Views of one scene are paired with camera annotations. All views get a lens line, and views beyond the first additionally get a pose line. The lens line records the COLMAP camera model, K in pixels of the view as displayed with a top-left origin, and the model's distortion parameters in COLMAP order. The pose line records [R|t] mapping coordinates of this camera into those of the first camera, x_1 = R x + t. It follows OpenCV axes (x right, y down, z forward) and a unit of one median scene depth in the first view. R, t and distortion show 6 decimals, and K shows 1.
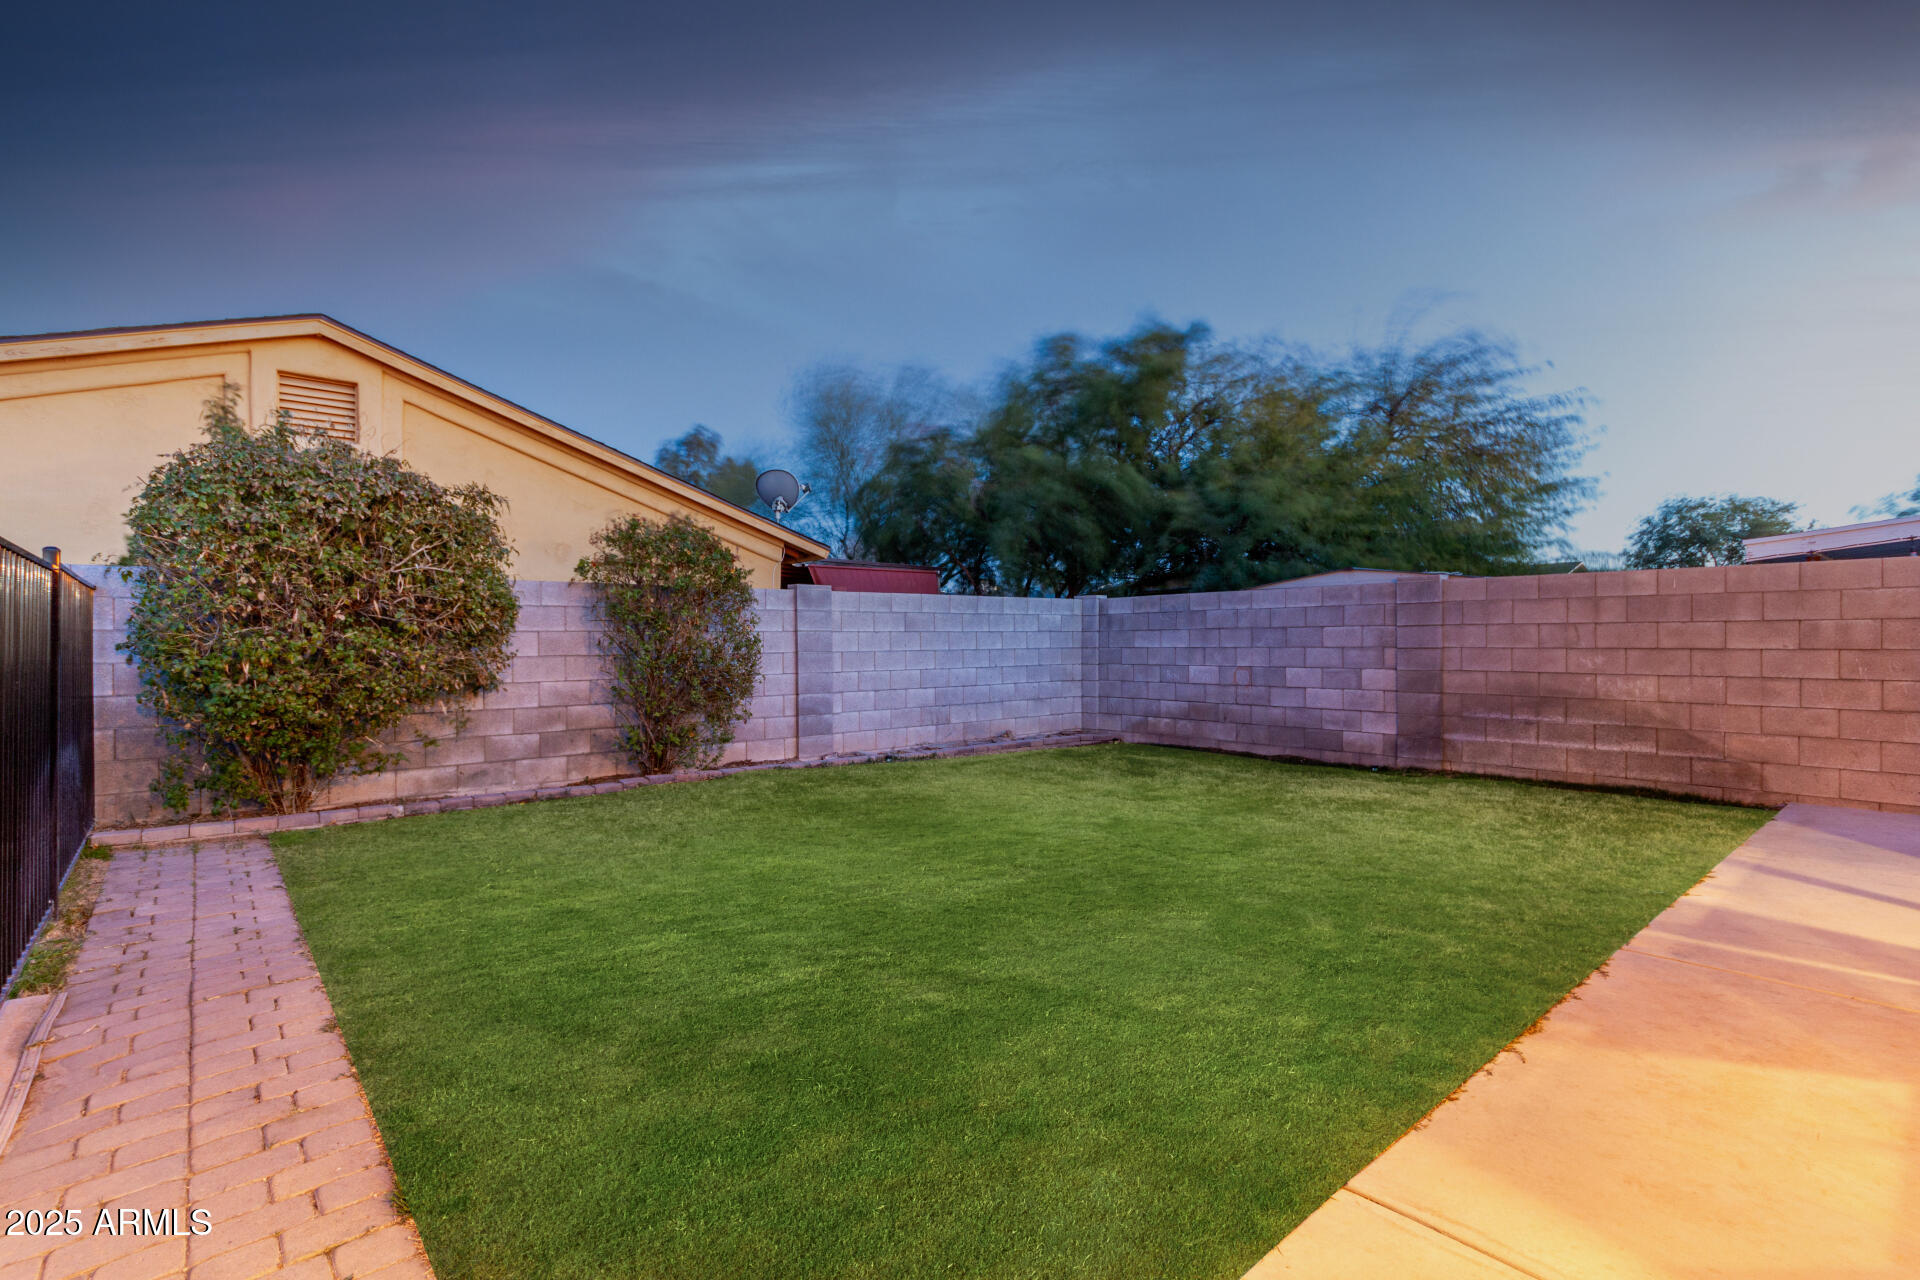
lens RADIAL K [[893.4, 0, 968.3], [0, 893.4, 634.8], [0, 0, 1]] dist [0.003600, 0.000245]
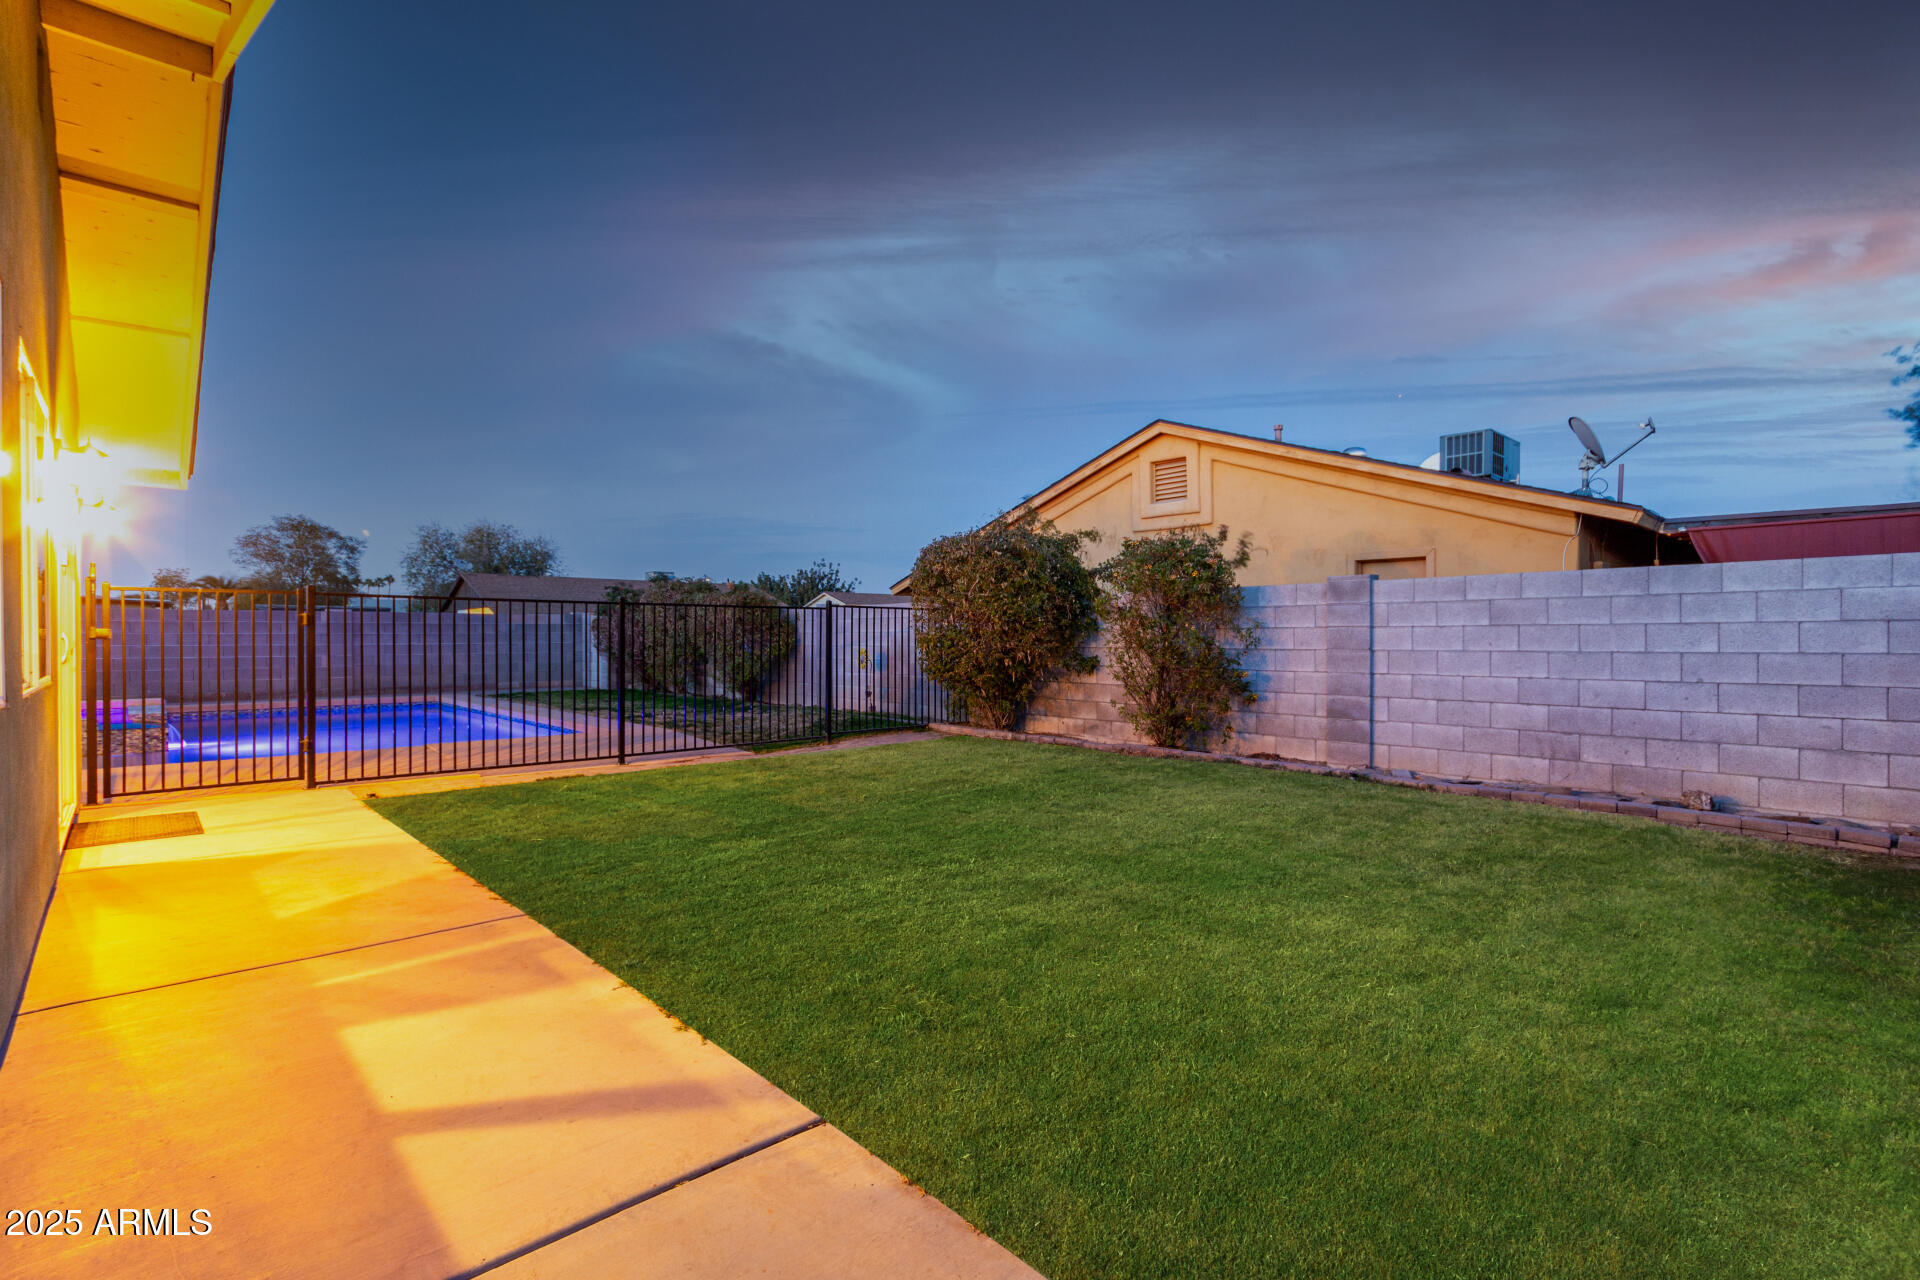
lens RADIAL K [[893.4, 0, 967.6], [0, 893.4, 642.4], [0, 0, 1]] dist [0.003600, 0.000245]
pose [[0.031840, 0.007039, -0.999468, 0.735795], [0.003375, 0.999969, 0.007150, 0.004459], [0.999487, -0.003601, 0.031815, 0.601675]]
